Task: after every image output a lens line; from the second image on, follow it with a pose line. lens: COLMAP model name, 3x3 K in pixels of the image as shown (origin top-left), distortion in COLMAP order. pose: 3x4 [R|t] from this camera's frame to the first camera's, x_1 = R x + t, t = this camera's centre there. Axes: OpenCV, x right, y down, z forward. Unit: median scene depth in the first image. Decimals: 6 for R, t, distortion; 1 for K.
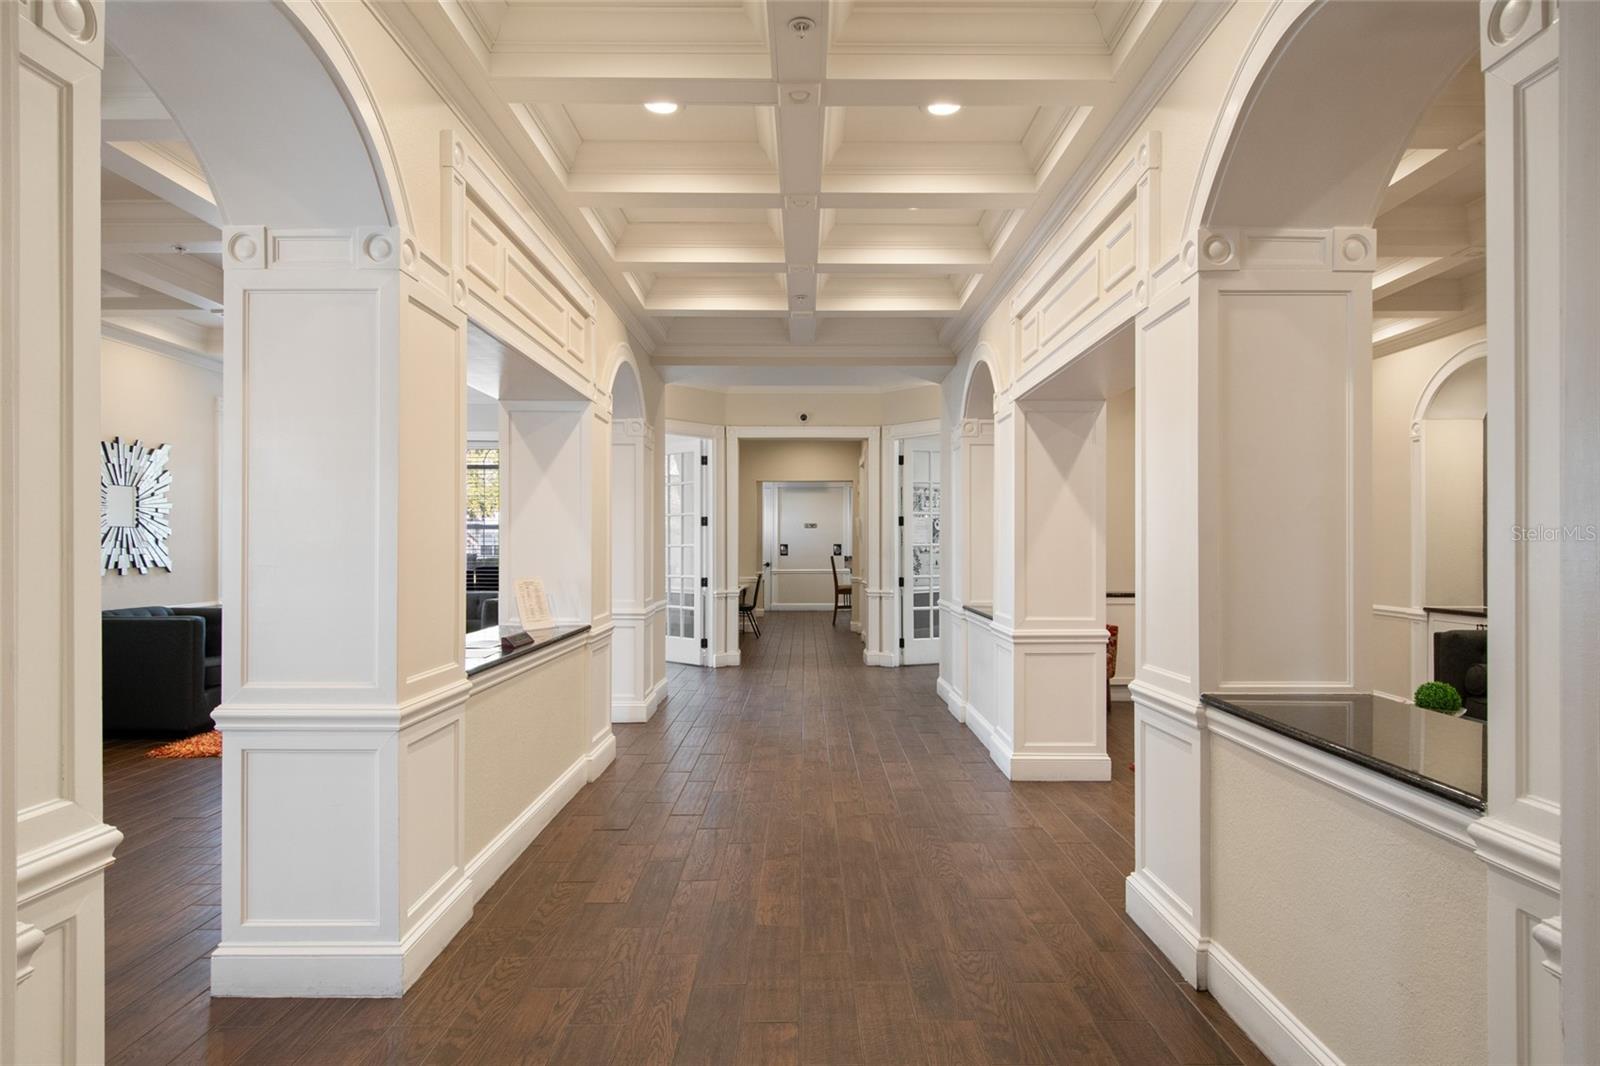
lens RADIAL K [[911.7, 0, 795.6], [0, 911.7, 544.3], [0, 0, 1]] dist [0.020427, -0.001157]
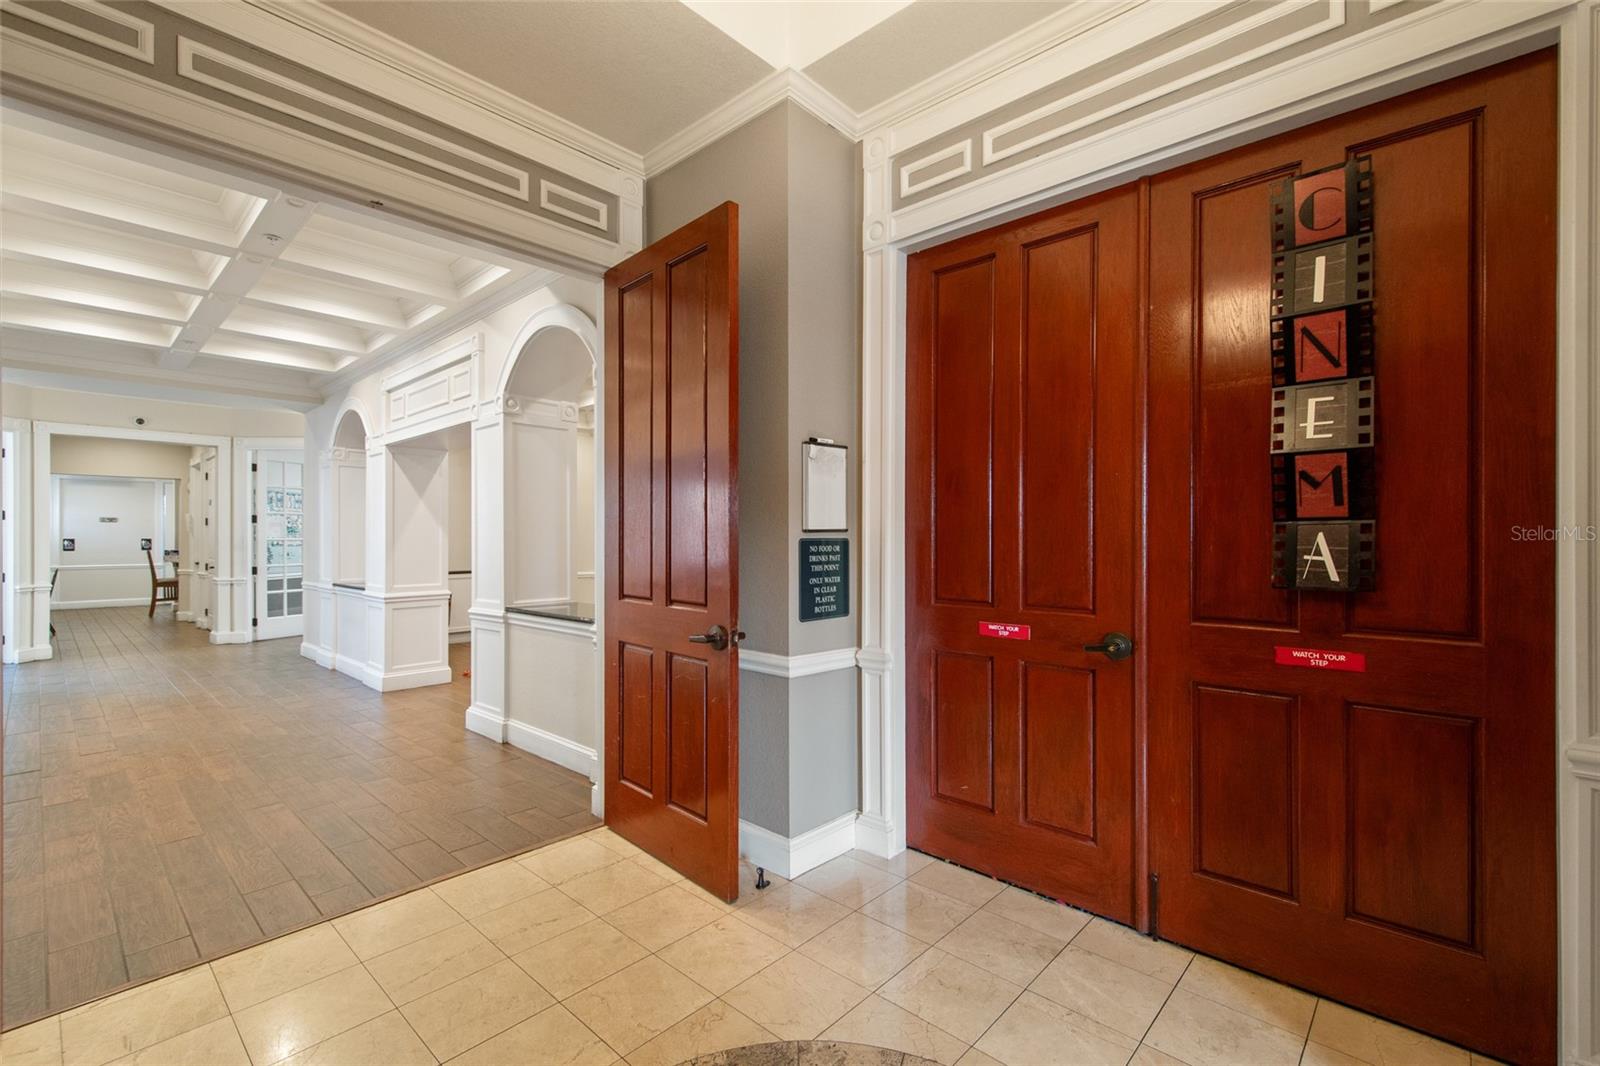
lens RADIAL K [[687.3, 0, 811.9], [0, 687.3, 540.4], [0, 0, 1]] dist [0.000746, -0.001525]
pose [[0.672226, -0.001640, 0.740344, -0.160700], [0.000233, 0.999998, 0.002003, 0.001394], [-0.740346, -0.001174, 0.672225, -0.372034]]
